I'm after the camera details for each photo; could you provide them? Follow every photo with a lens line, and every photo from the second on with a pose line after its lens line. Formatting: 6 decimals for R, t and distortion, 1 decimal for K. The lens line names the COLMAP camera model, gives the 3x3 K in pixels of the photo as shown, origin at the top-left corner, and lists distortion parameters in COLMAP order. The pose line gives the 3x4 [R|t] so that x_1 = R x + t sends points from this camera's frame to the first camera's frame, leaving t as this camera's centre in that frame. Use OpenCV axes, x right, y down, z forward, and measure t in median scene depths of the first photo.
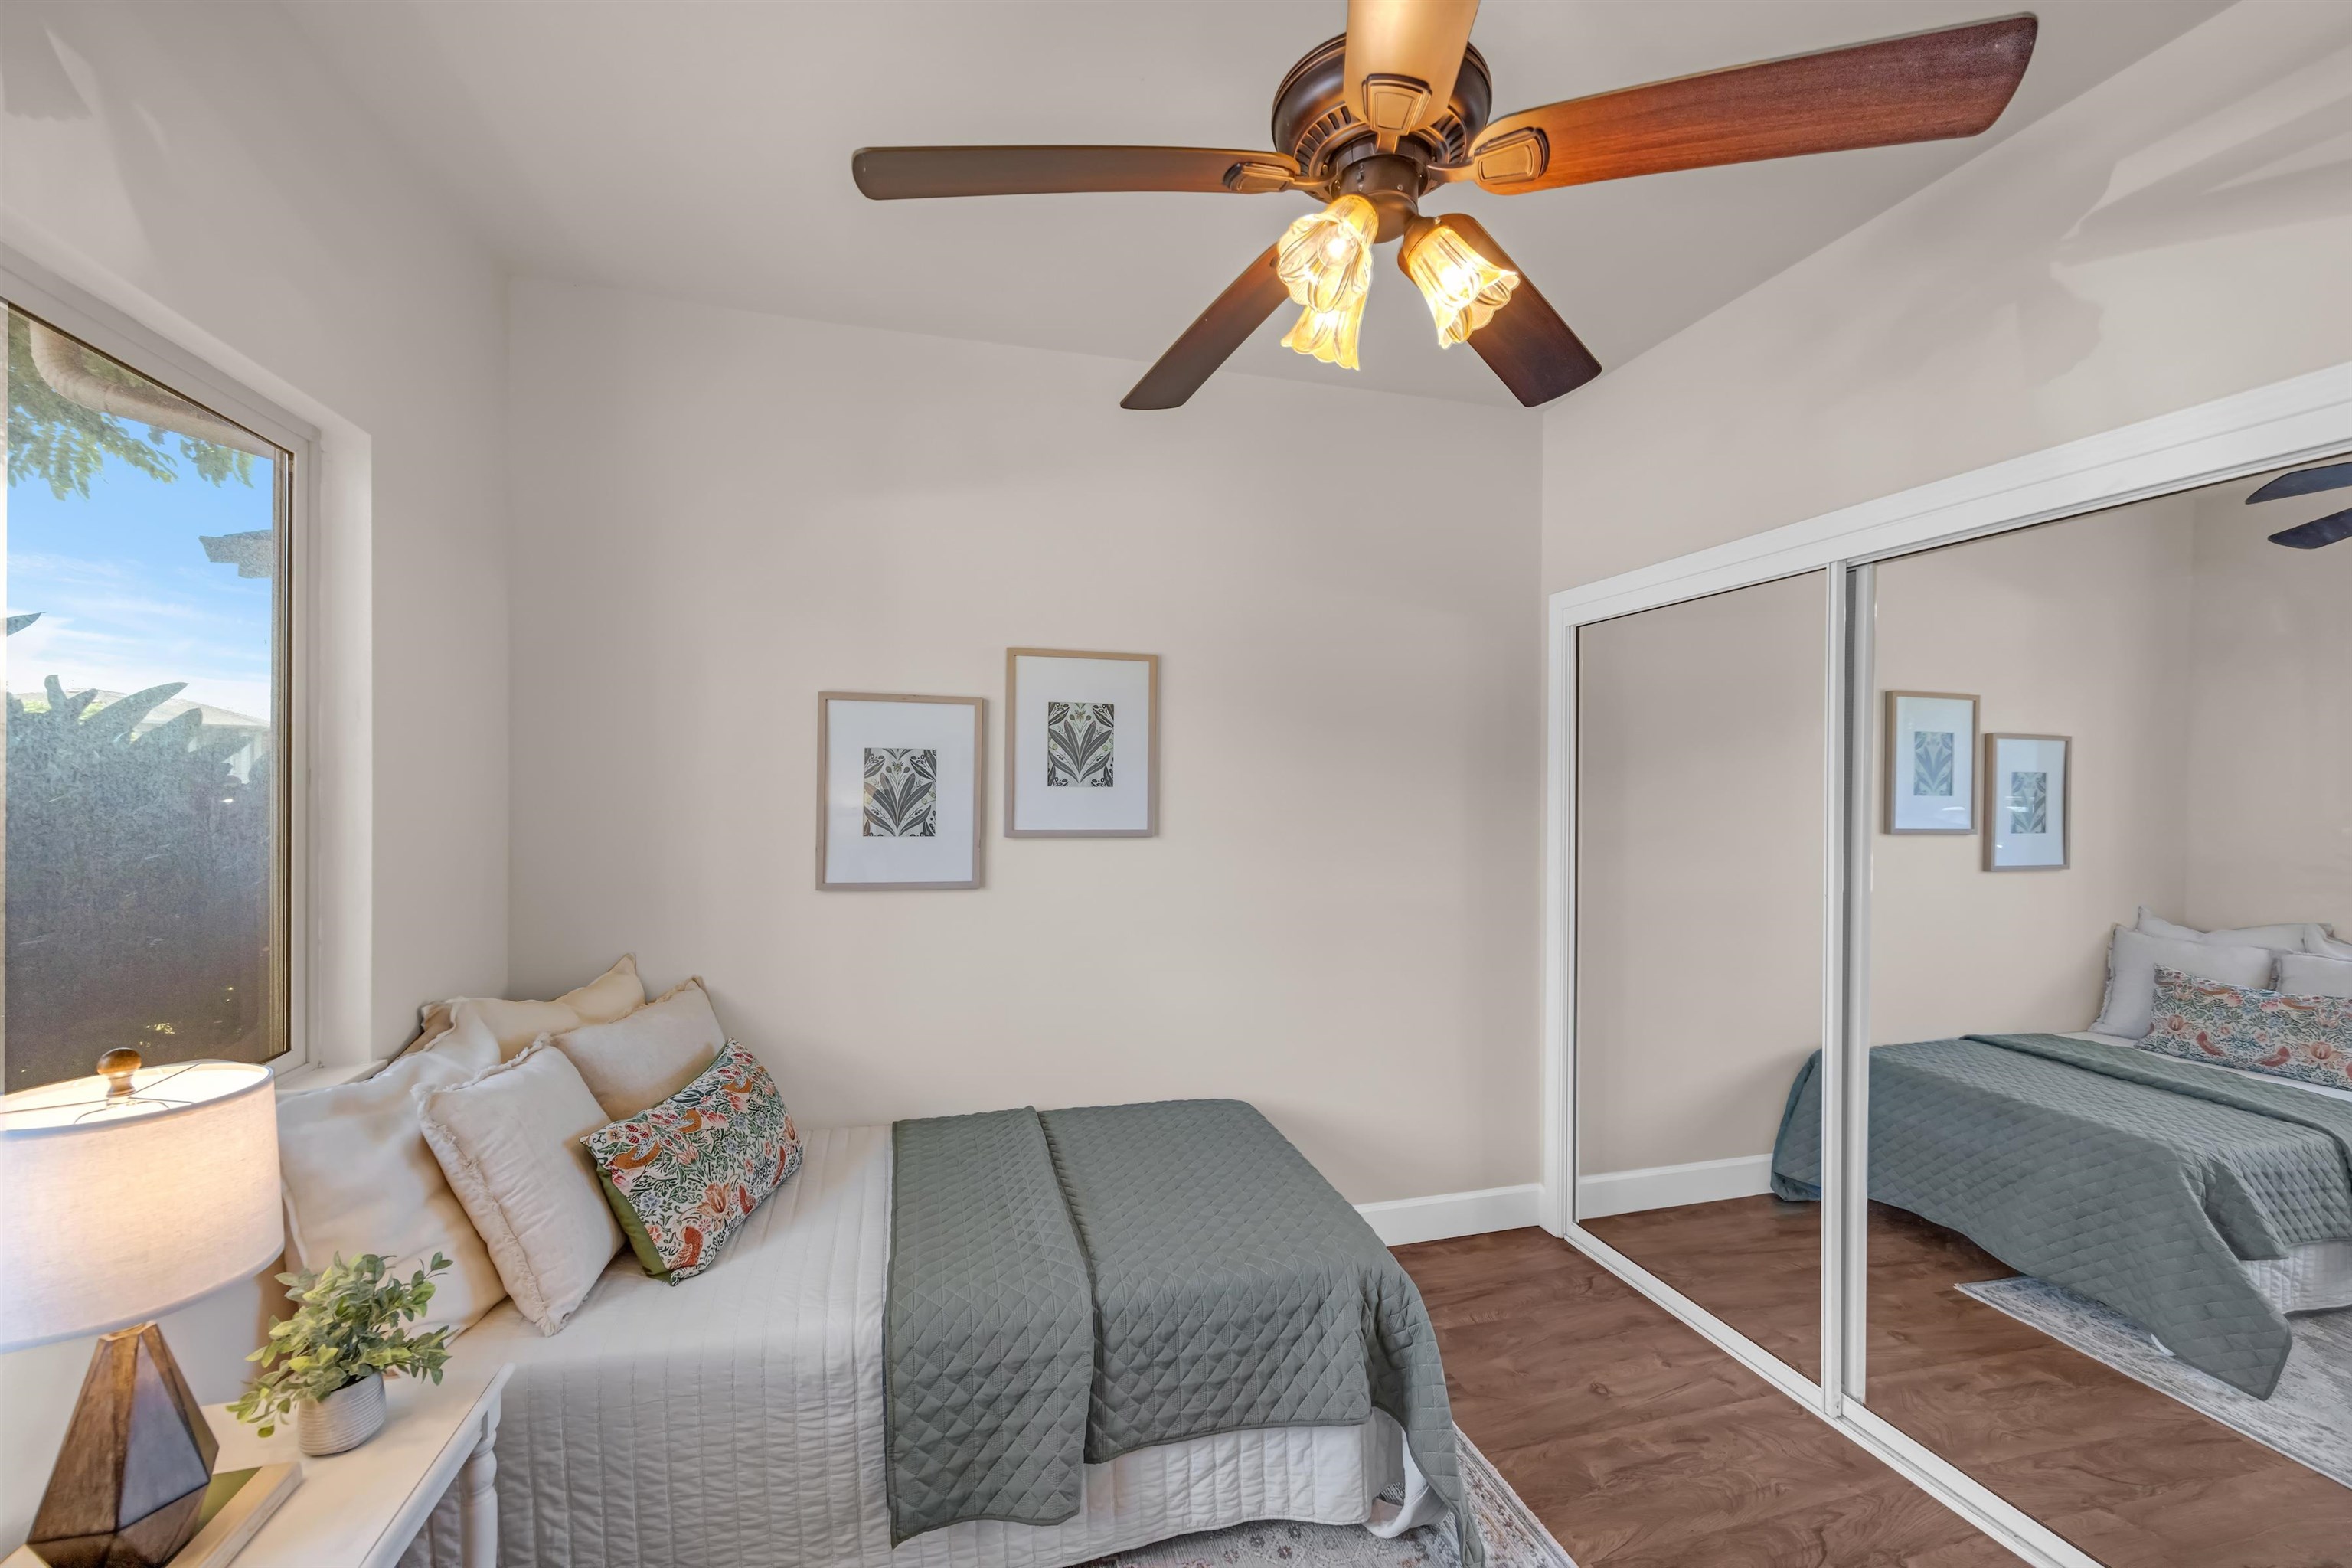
lens RADIAL K [[939.9, 0, 1179.2], [0, 939.9, 789.9], [0, 0, 1]] dist [-0.004214, 0.000096]
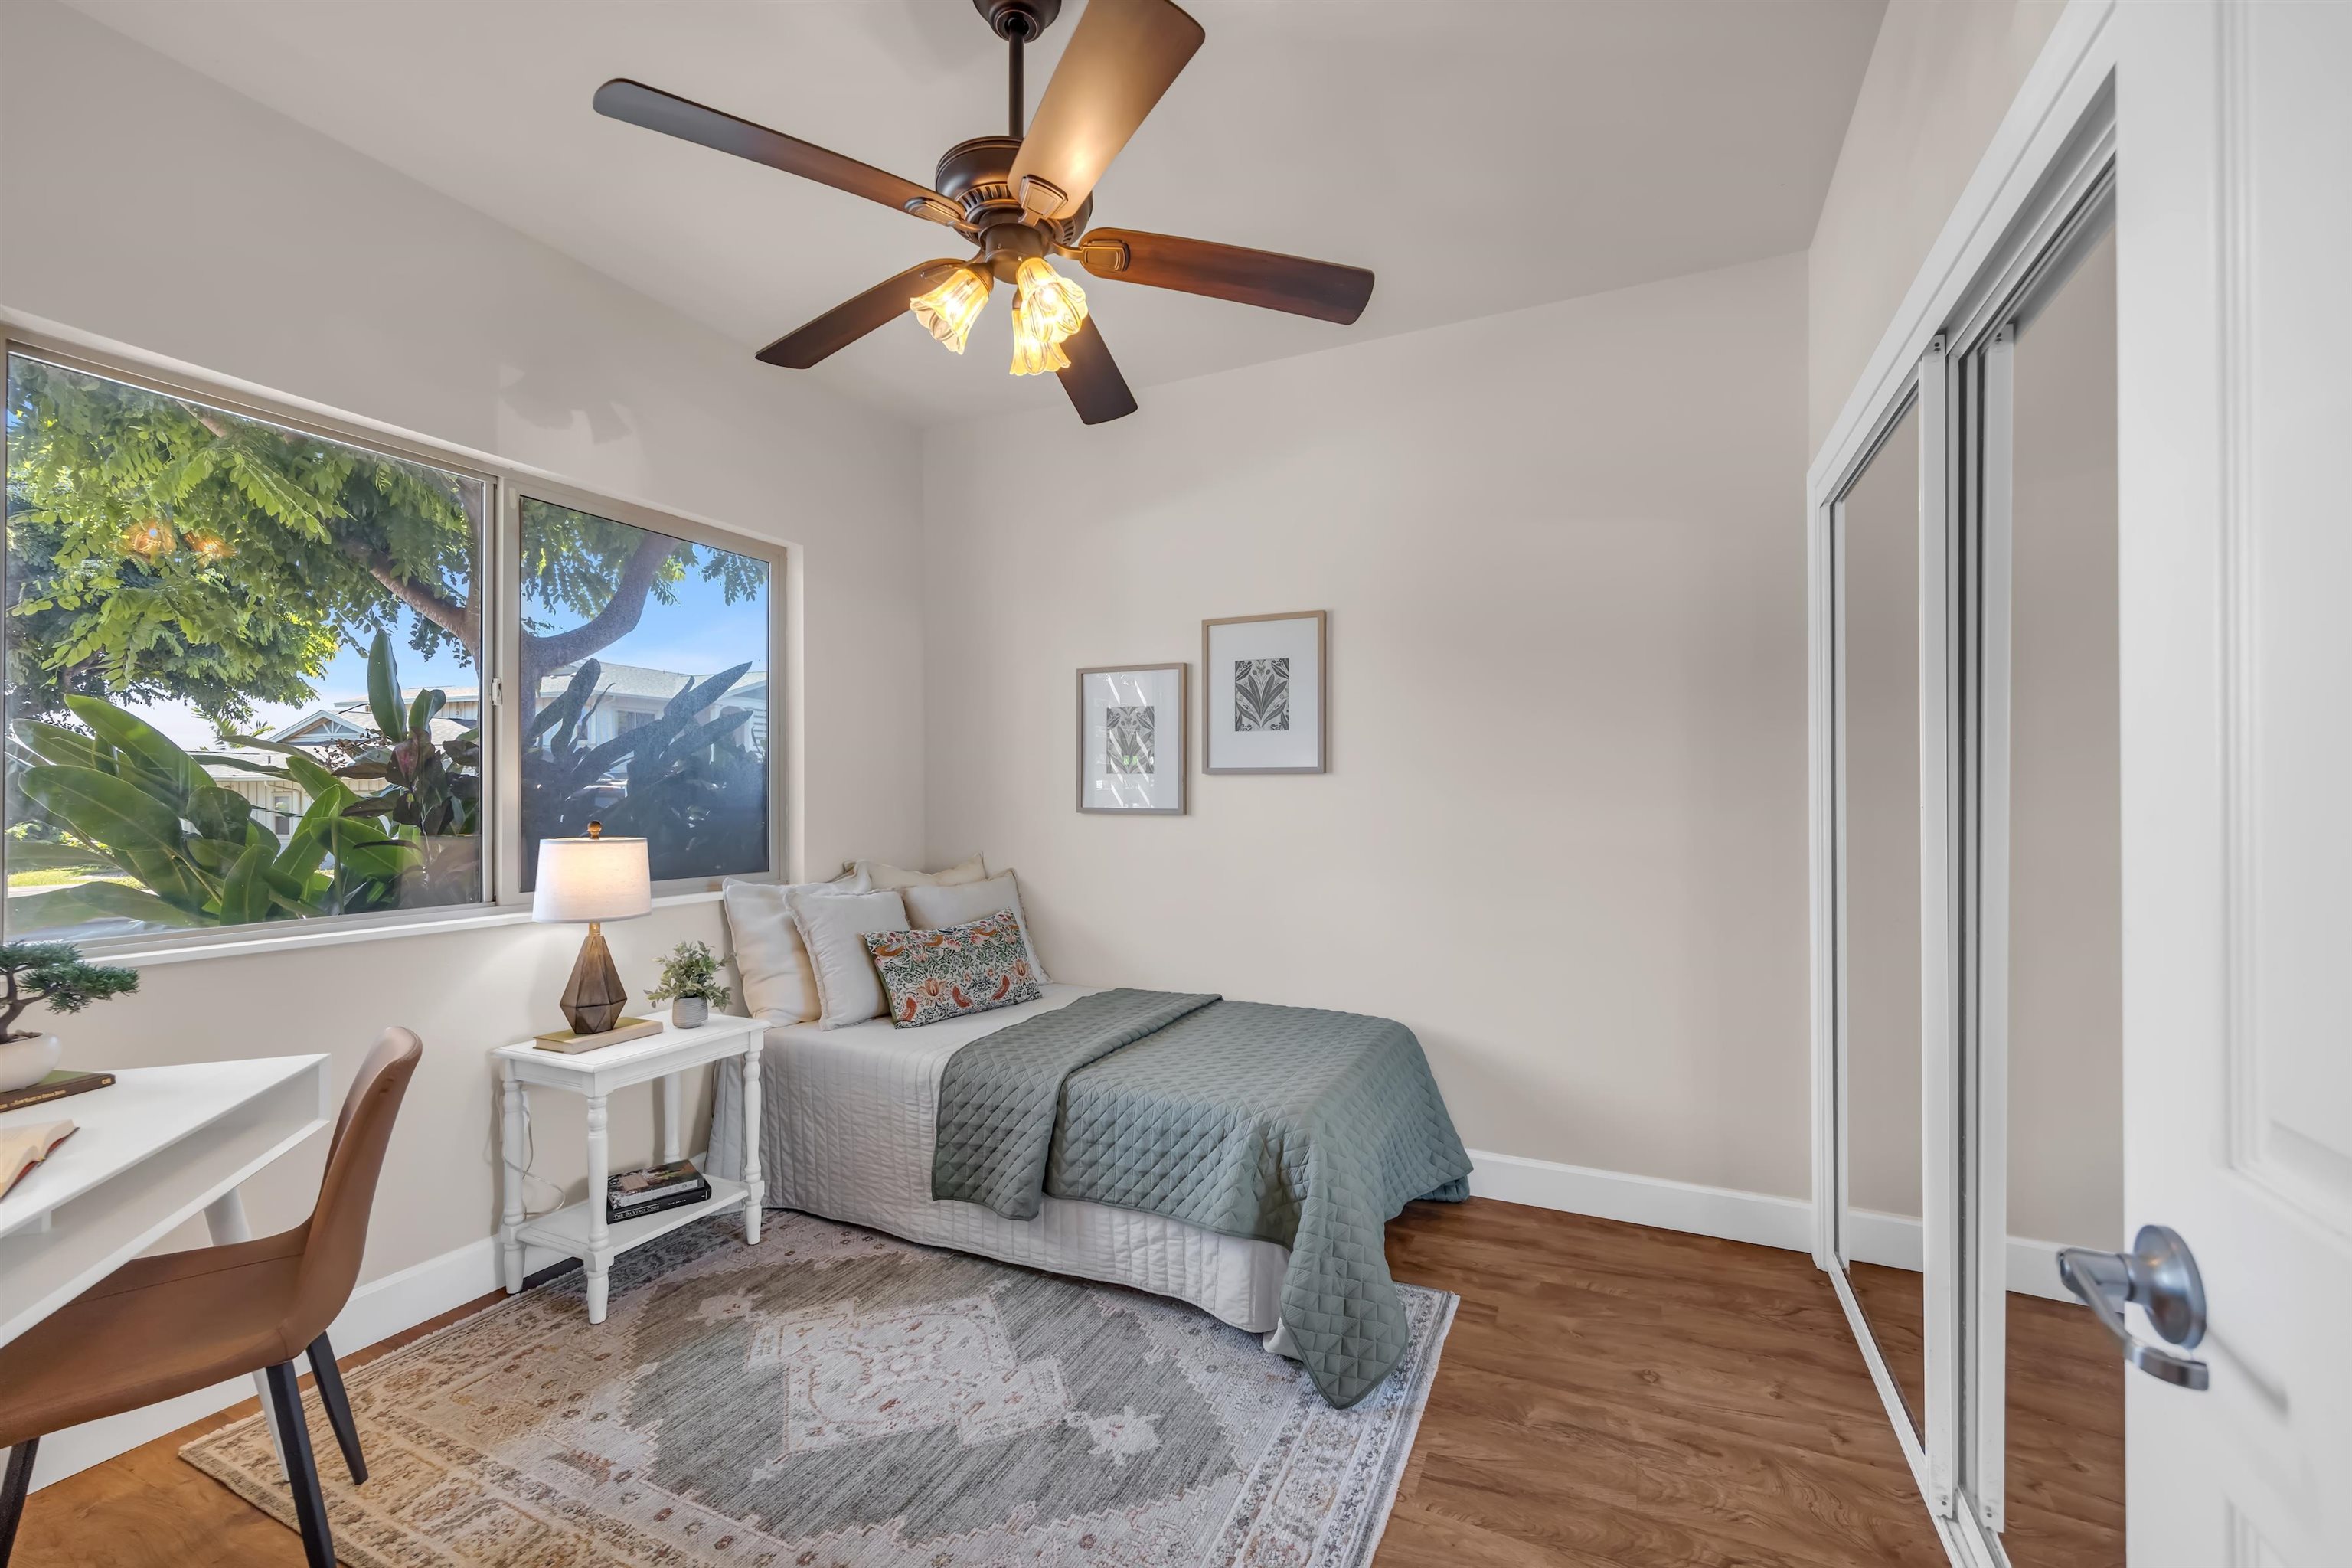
lens RADIAL K [[939.9, 0, 1181.5], [0, 939.9, 791.5], [0, 0, 1]] dist [-0.004214, 0.000096]
pose [[0.768434, -0.005647, -0.639904, 0.637274], [0.004061, 0.999984, -0.003948, 0.085667], [0.639916, 0.000435, 0.768444, 0.038881]]
